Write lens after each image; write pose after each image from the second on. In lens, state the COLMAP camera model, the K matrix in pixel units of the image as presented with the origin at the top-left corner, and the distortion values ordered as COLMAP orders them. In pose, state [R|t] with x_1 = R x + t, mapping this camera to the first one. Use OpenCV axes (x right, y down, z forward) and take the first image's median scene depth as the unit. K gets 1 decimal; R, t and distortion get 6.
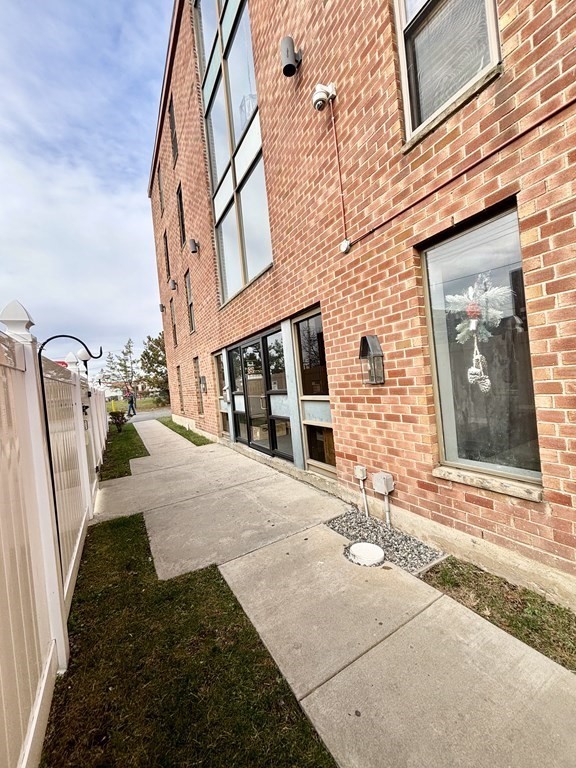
lens RADIAL K [[307.7, 0, 289.0], [0, 307.7, 382.8], [0, 0, 1]] dist [-0.000820, 0.000143]
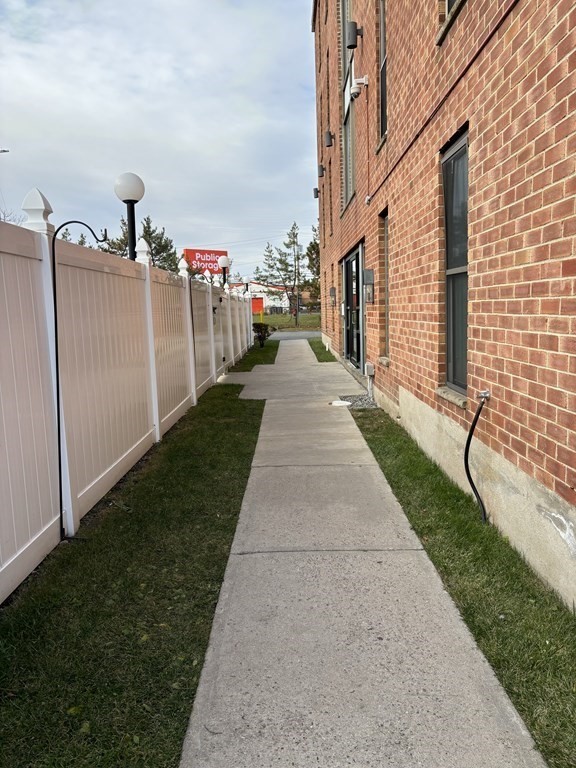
lens RADIAL K [[578.0, 0, 289.6], [0, 578.0, 384.4], [0, 0, 1]] dist [0.038263, -0.039489]
pose [[0.870402, 0.127149, -0.475639, 0.535865], [-0.051787, 0.984362, 0.168374, -0.024023], [0.489610, -0.121921, 0.863376, -0.662116]]
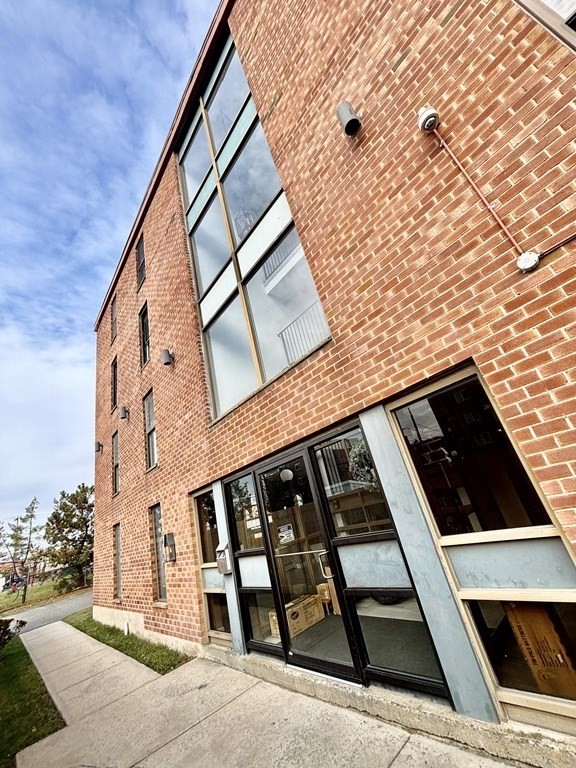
lens RADIAL K [[307.7, 0, 289.0], [0, 307.7, 382.8], [0, 0, 1]] dist [-0.000820, 0.000143]
pose [[0.974802, -0.040964, 0.219280, -0.196781], [0.130349, 0.902314, -0.410900, -0.009317], [-0.181027, 0.429129, 0.884917, 0.281284]]
